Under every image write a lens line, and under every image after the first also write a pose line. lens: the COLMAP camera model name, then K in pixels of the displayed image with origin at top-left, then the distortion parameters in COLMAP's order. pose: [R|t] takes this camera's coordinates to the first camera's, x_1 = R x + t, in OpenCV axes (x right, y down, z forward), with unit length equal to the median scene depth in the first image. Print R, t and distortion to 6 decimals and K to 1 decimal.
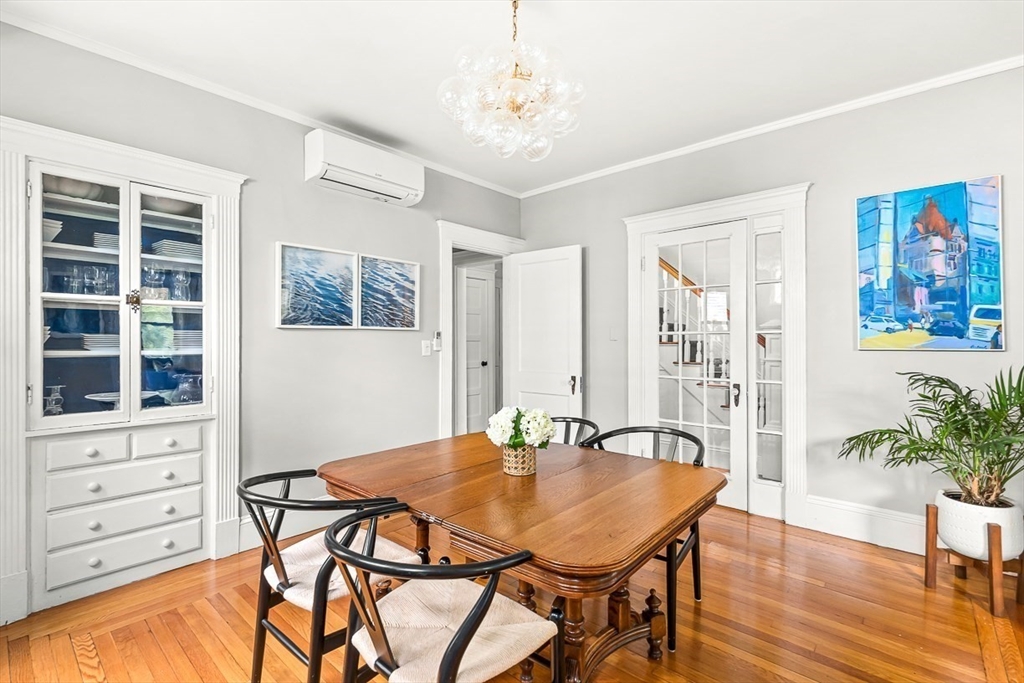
lens RADIAL K [[458.8, 0, 514.4], [0, 458.8, 338.0], [0, 0, 1]] dist [-0.002849, 0.000453]
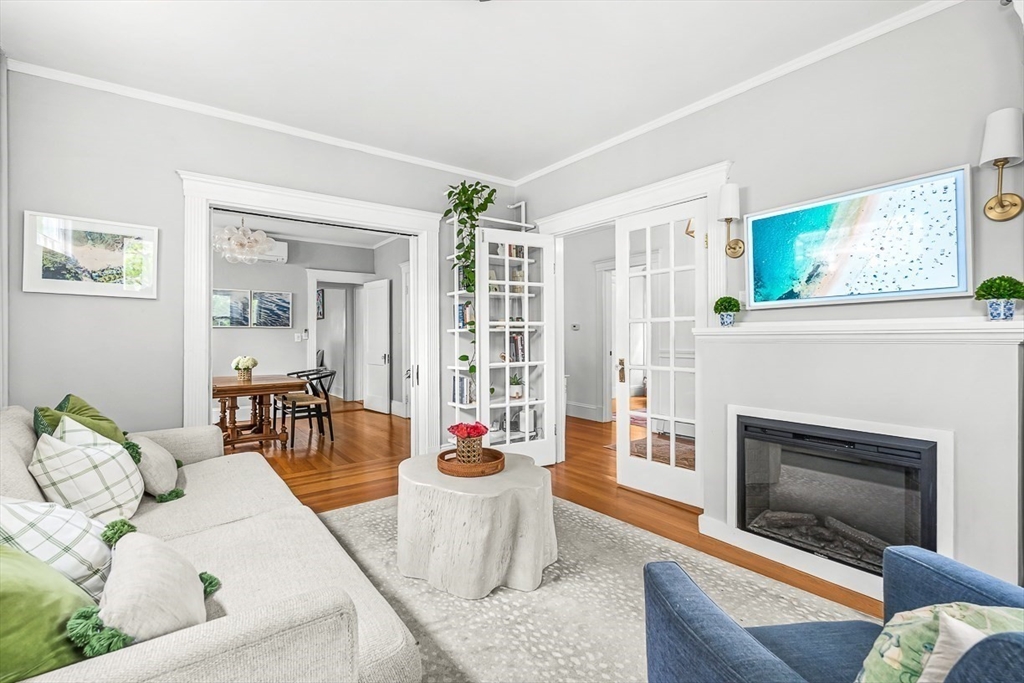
lens RADIAL K [[458.8, 0, 514.4], [0, 458.8, 338.0], [0, 0, 1]] dist [-0.002849, 0.000453]
pose [[0.979836, -0.000487, -0.199803, 1.366104], [0.001078, 0.999995, 0.002848, 0.024819], [0.199801, -0.003006, 0.979832, -0.860180]]
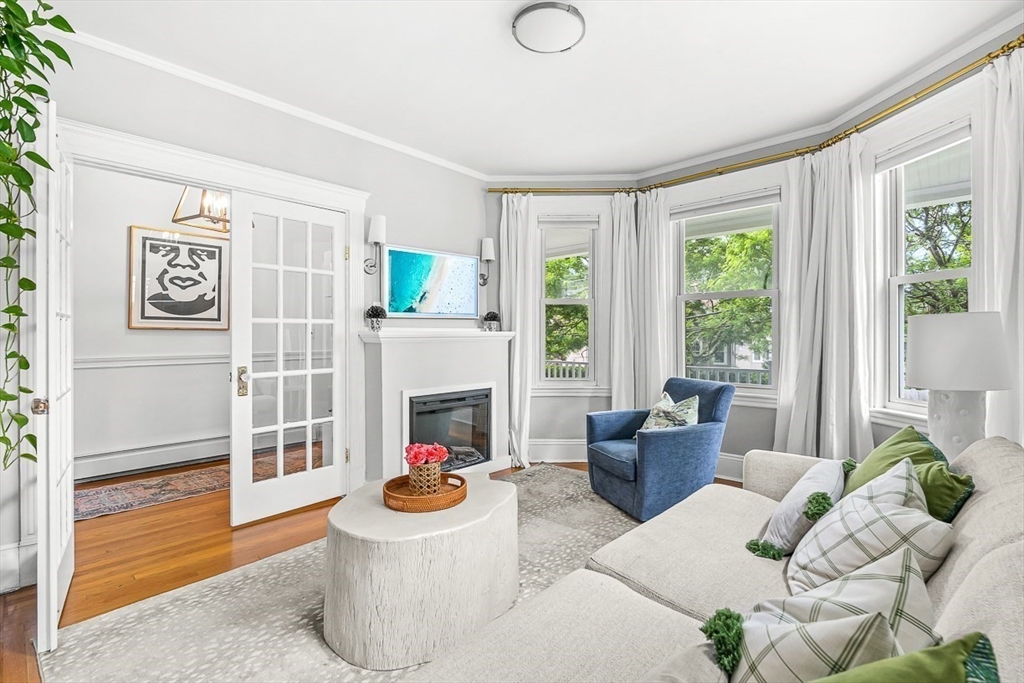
lens RADIAL K [[466.2, 0, 510.5], [0, 466.2, 337.1], [0, 0, 1]] dist [-0.018751, 0.000148]
pose [[0.030575, 0.000622, 0.999532, 0.416302], [0.004164, 0.999991, -0.000750, 0.023970], [-0.999524, 0.004185, 0.030572, -0.199256]]
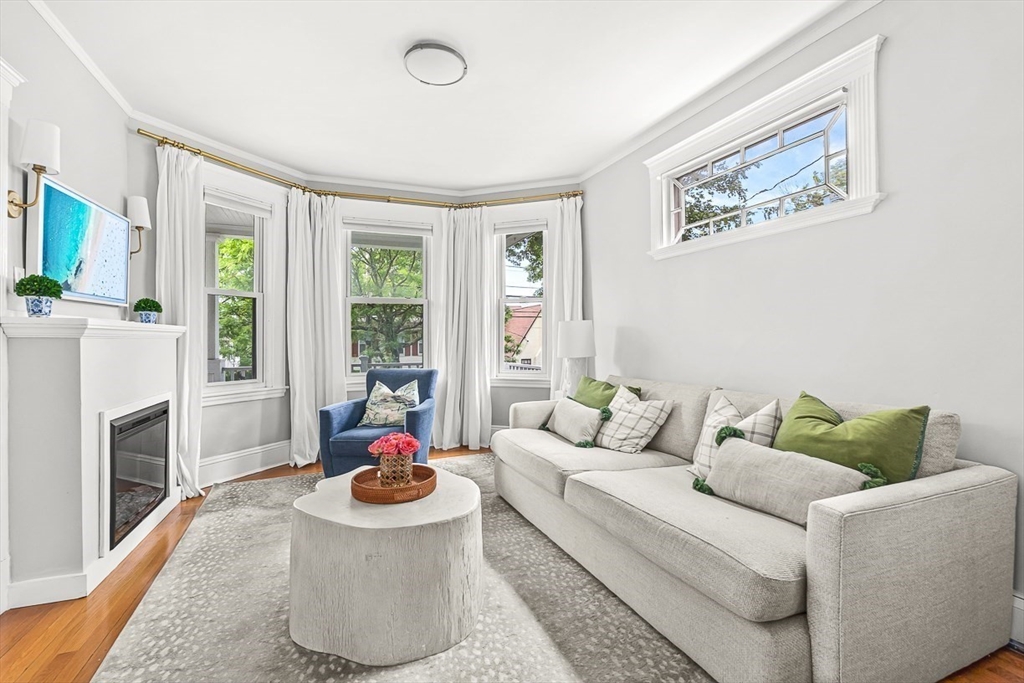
lens RADIAL K [[458.8, 0, 514.4], [0, 458.8, 338.0], [0, 0, 1]] dist [-0.002849, 0.000453]
pose [[-0.891743, 0.006118, 0.452502, 0.647911], [0.005976, 0.999981, -0.001743, 0.041604], [-0.452503, 0.001149, -0.891762, 0.480896]]
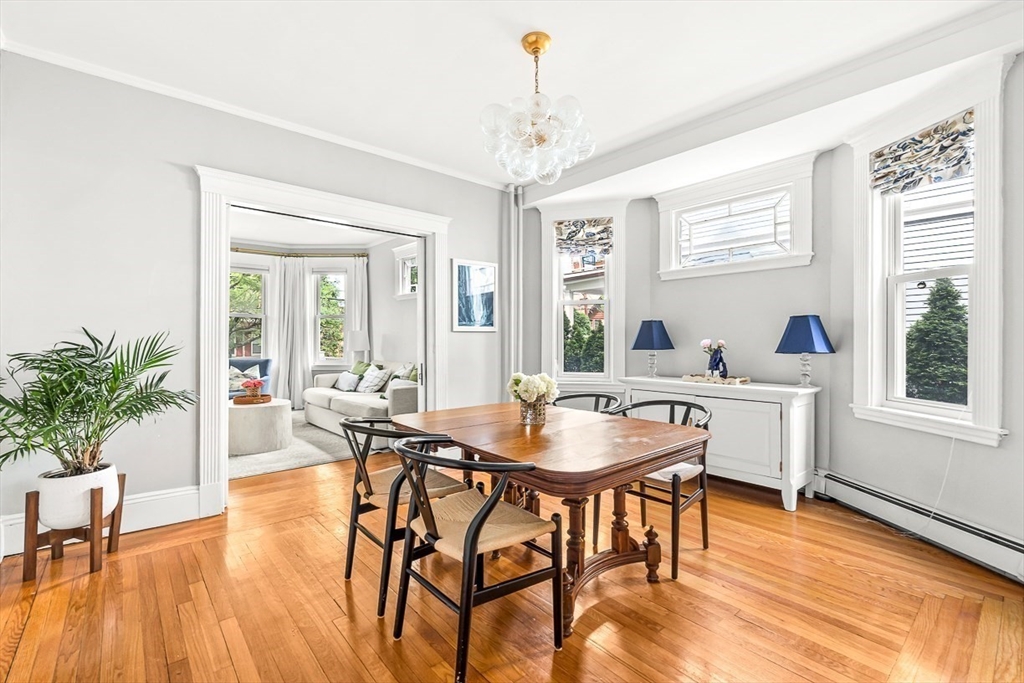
lens RADIAL K [[458.8, 0, 514.4], [0, 458.8, 338.0], [0, 0, 1]] dist [-0.002849, 0.000453]
pose [[-0.989260, 0.002095, 0.146150, -0.079527], [0.001625, 0.999993, -0.003338, 0.036834], [-0.146156, -0.003065, -0.989257, 1.477455]]
